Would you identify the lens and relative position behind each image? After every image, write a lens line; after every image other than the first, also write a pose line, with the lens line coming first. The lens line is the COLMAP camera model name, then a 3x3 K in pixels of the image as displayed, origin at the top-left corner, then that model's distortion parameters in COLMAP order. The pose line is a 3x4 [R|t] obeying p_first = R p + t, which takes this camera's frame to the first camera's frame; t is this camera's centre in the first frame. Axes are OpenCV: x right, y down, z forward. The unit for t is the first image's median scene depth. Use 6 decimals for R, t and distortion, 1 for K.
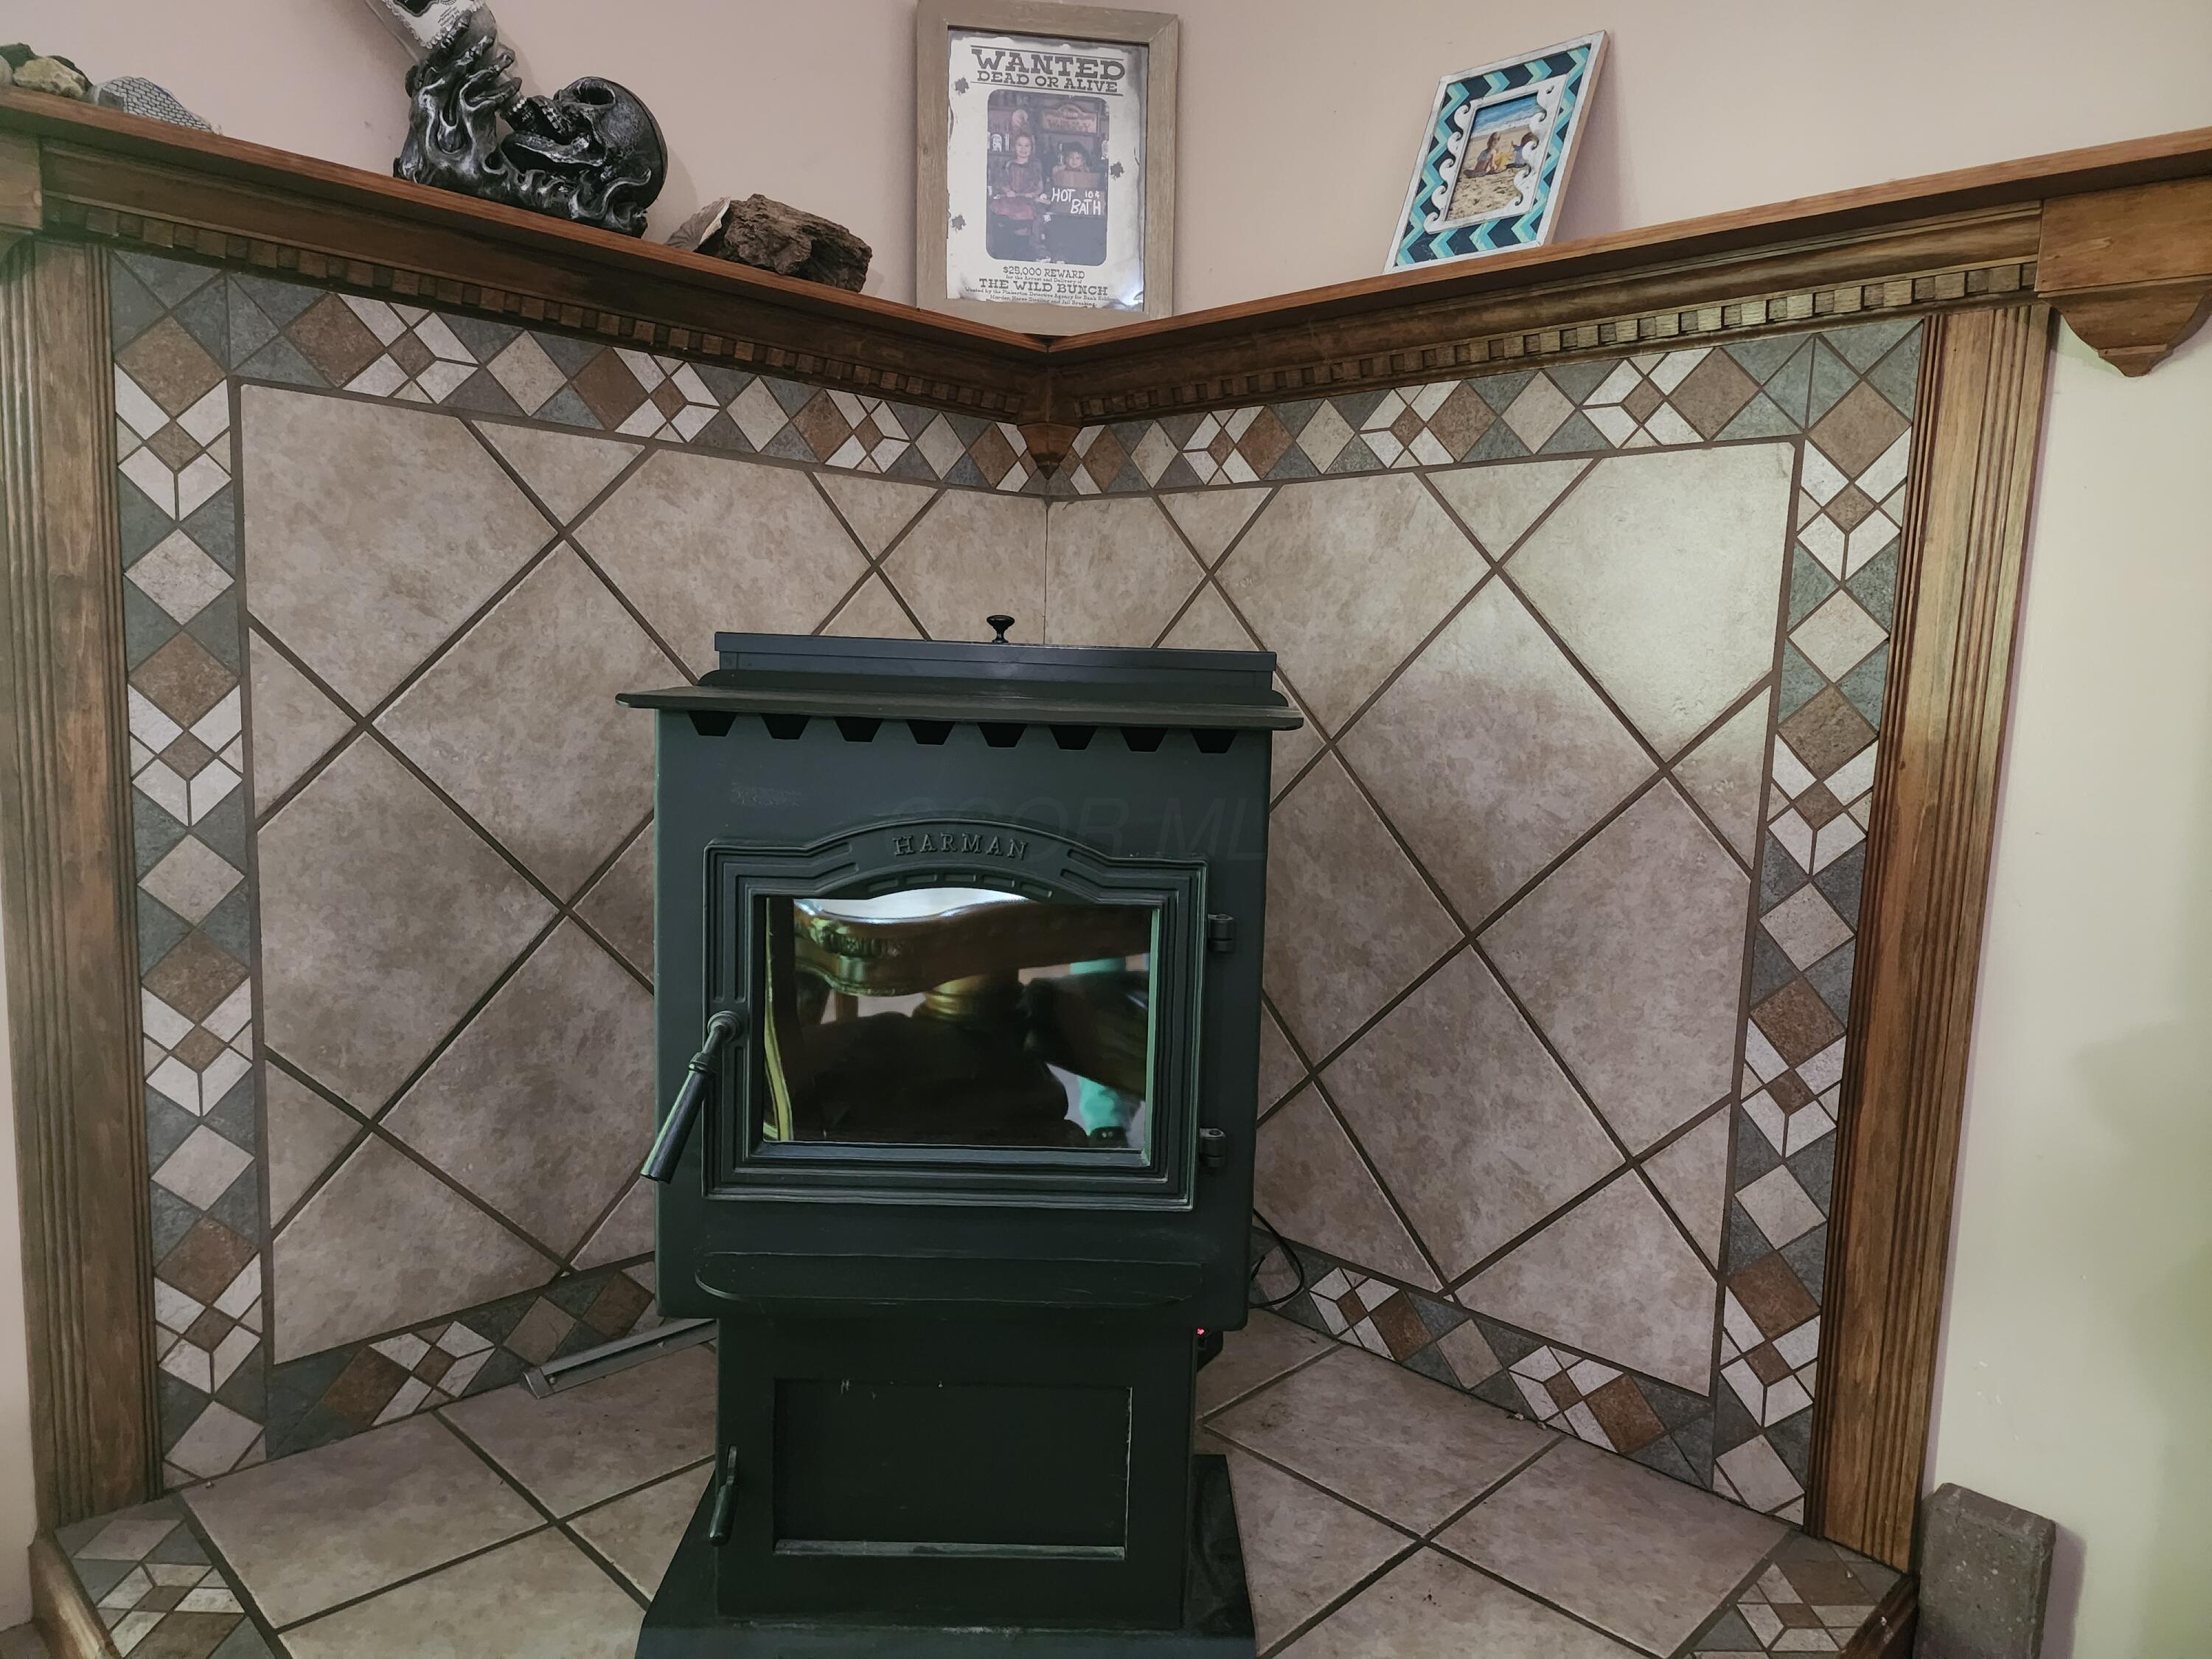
lens RADIAL K [[1496.1, 0, 1123.2], [0, 1496.1, 855.3], [0, 0, 1]] dist [0.068522, -0.096242]
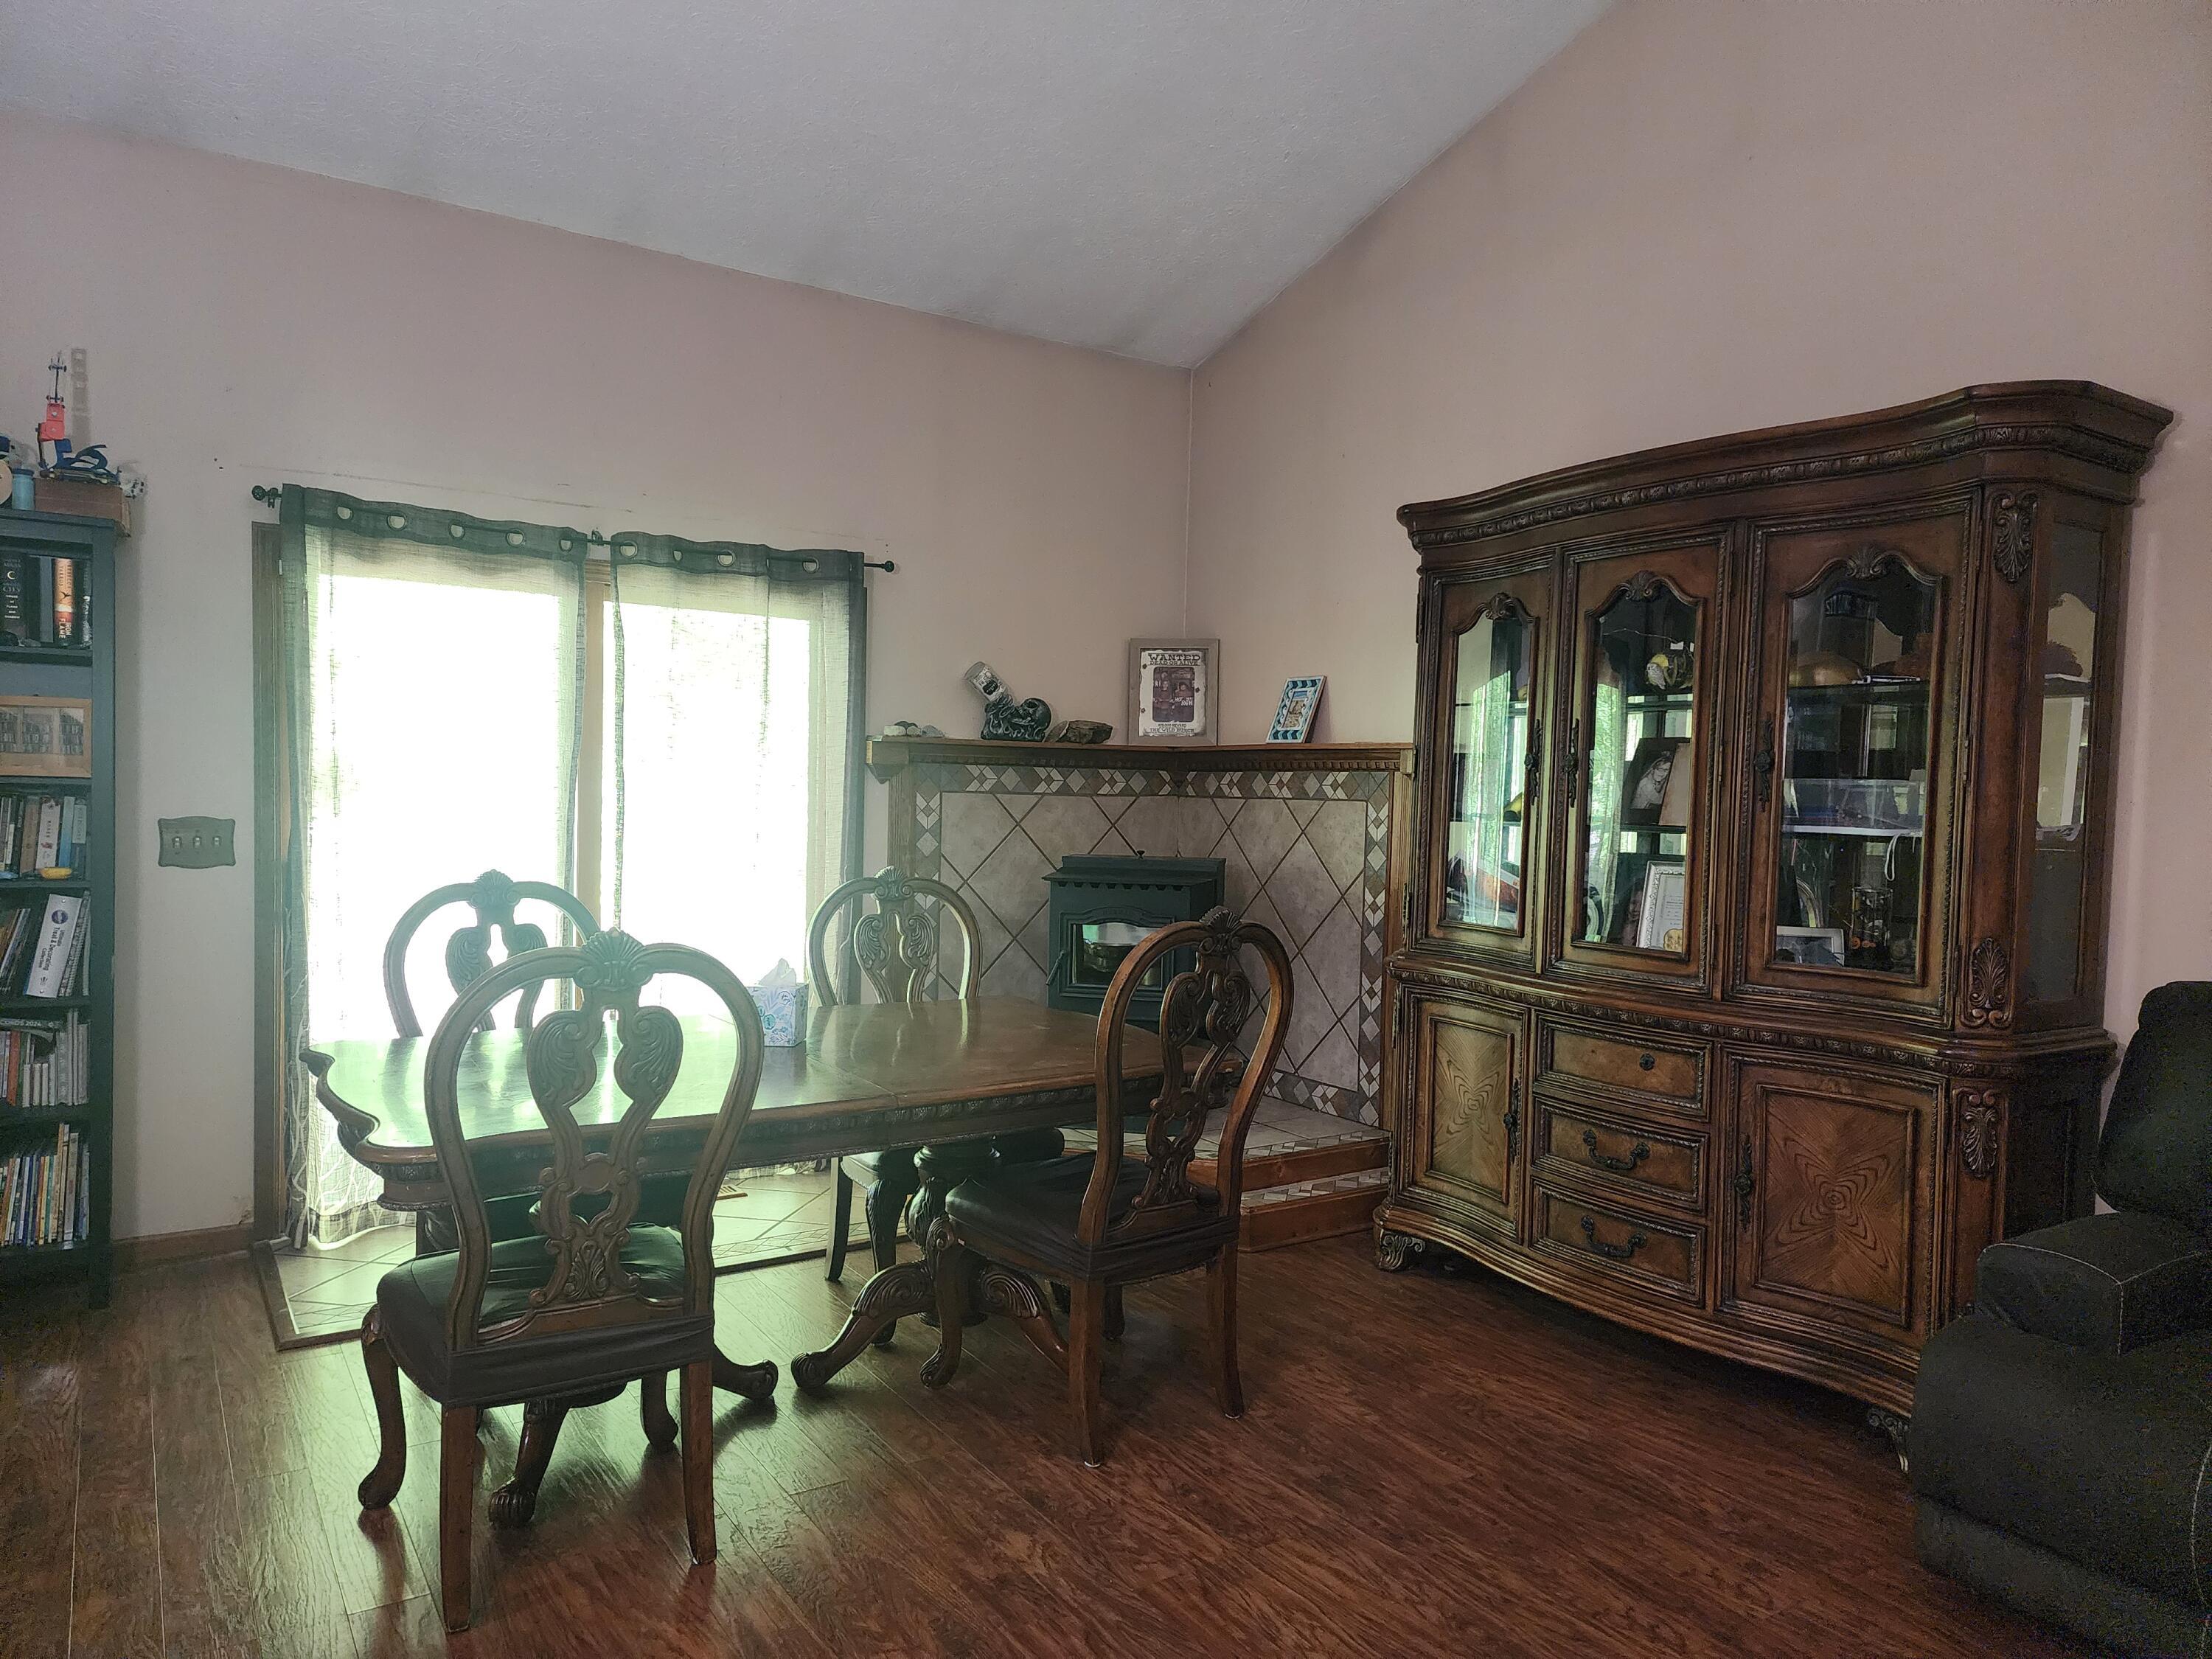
lens RADIAL K [[1482.8, 0, 1096.1], [0, 1482.8, 848.6], [0, 0, 1]] dist [0.088176, -0.085681]
pose [[0.975060, -0.002324, -0.221928, 0.515923], [-0.017703, 0.995945, -0.088205, 0.124861], [0.221233, 0.089934, 0.971065, -2.104370]]
